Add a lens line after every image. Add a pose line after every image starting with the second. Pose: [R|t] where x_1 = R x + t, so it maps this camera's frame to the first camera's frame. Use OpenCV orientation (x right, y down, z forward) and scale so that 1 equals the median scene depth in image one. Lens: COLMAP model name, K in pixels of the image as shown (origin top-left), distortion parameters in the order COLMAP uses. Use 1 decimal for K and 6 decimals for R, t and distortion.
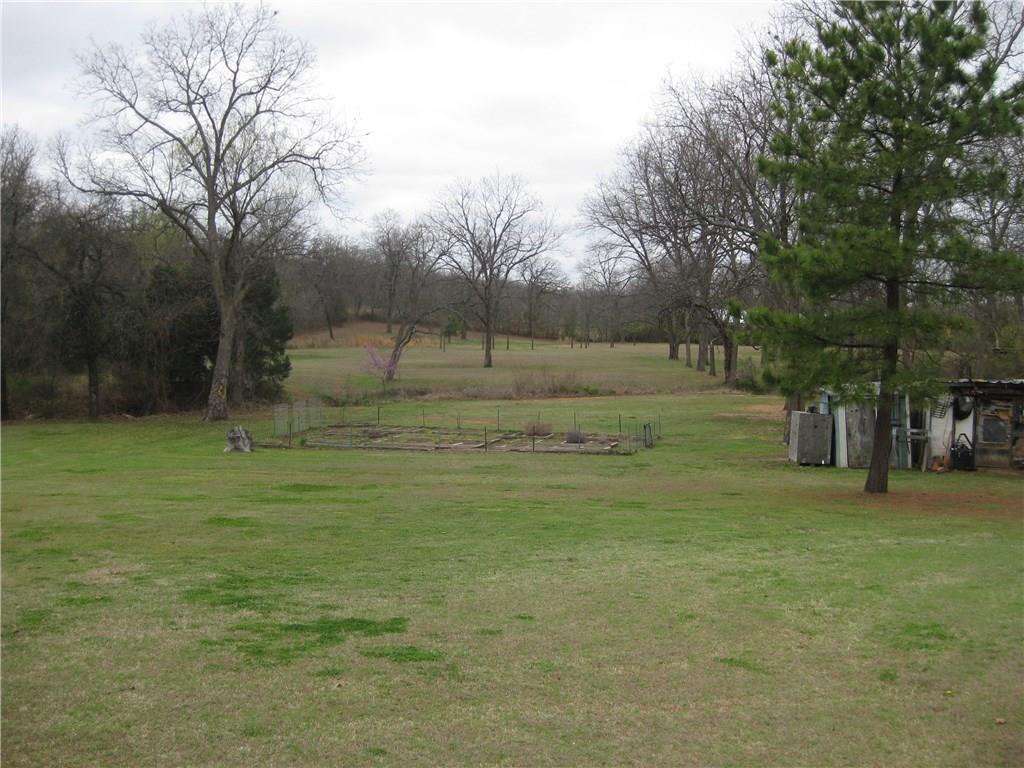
lens RADIAL K [[1135.8, 0, 491.4], [0, 1135.8, 368.4], [0, 0, 1]] dist [-0.197282, 0.168097]
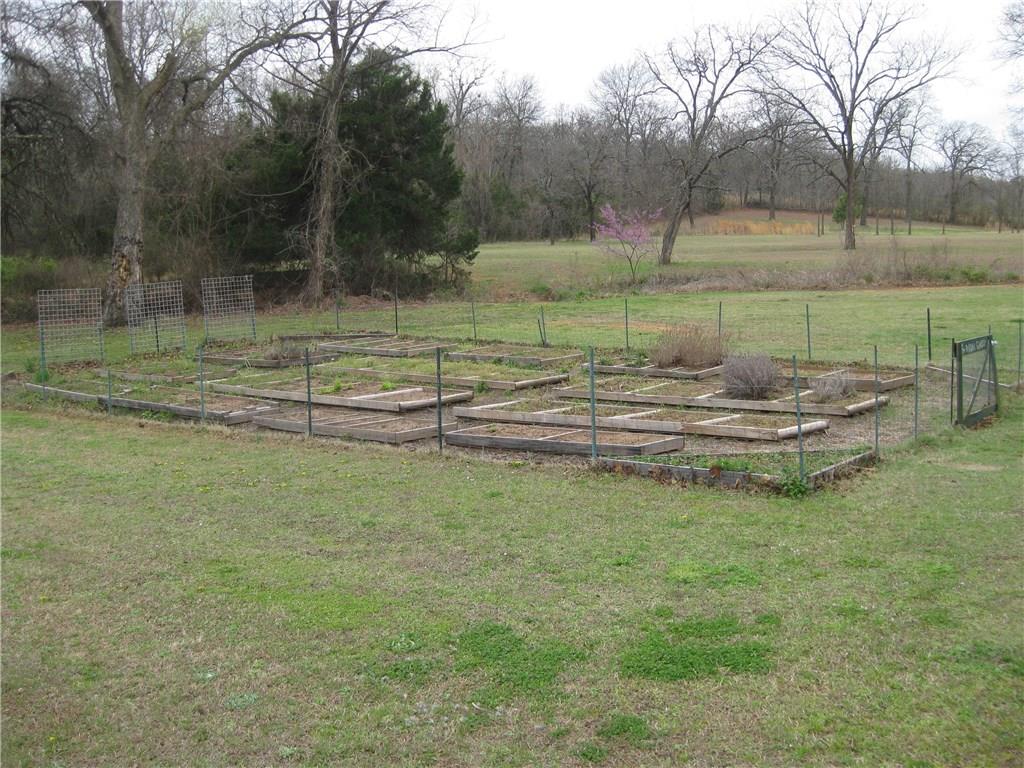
lens RADIAL K [[1135.8, 0, 491.4], [0, 1135.8, 368.4], [0, 0, 1]] dist [-0.197282, 0.168097]
pose [[0.926126, 0.013534, -0.376972, 0.103097], [0.017690, 0.996698, 0.079243, 0.026304], [0.376800, -0.080058, 0.922828, 0.557707]]
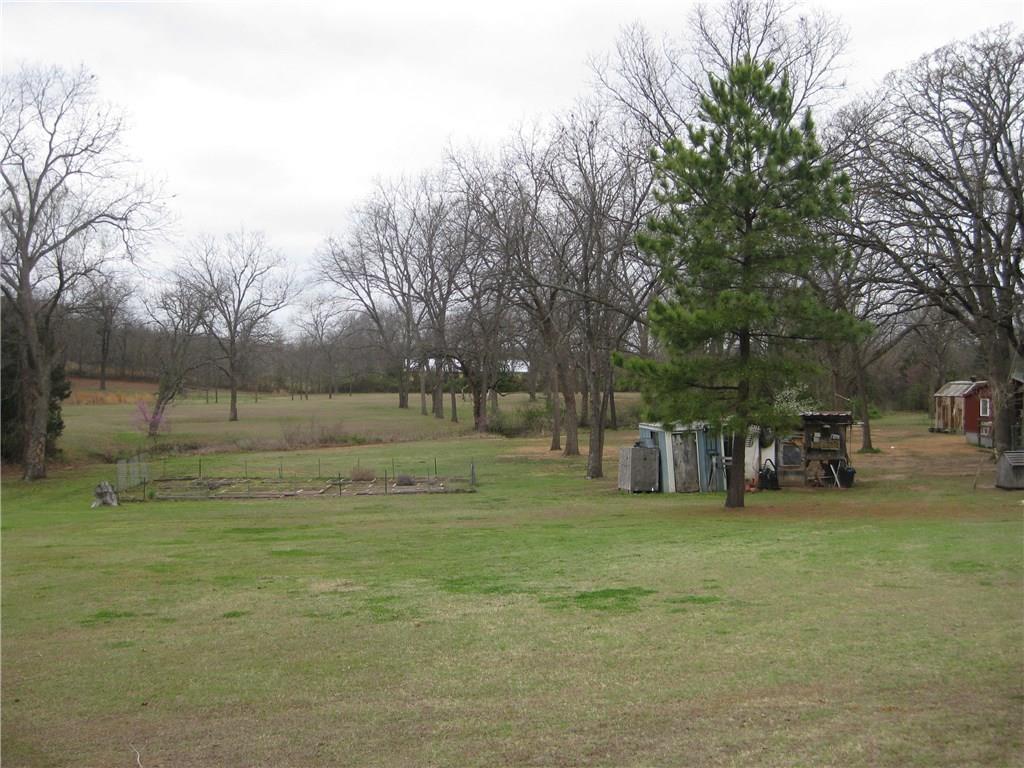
lens RADIAL K [[1135.8, 0, 491.4], [0, 1135.8, 368.4], [0, 0, 1]] dist [-0.197282, 0.168097]
pose [[0.960511, -0.019721, 0.277542, -0.118916], [0.032133, 0.998673, -0.040244, 0.000135], [-0.276380, 0.047573, 0.959870, -0.055977]]
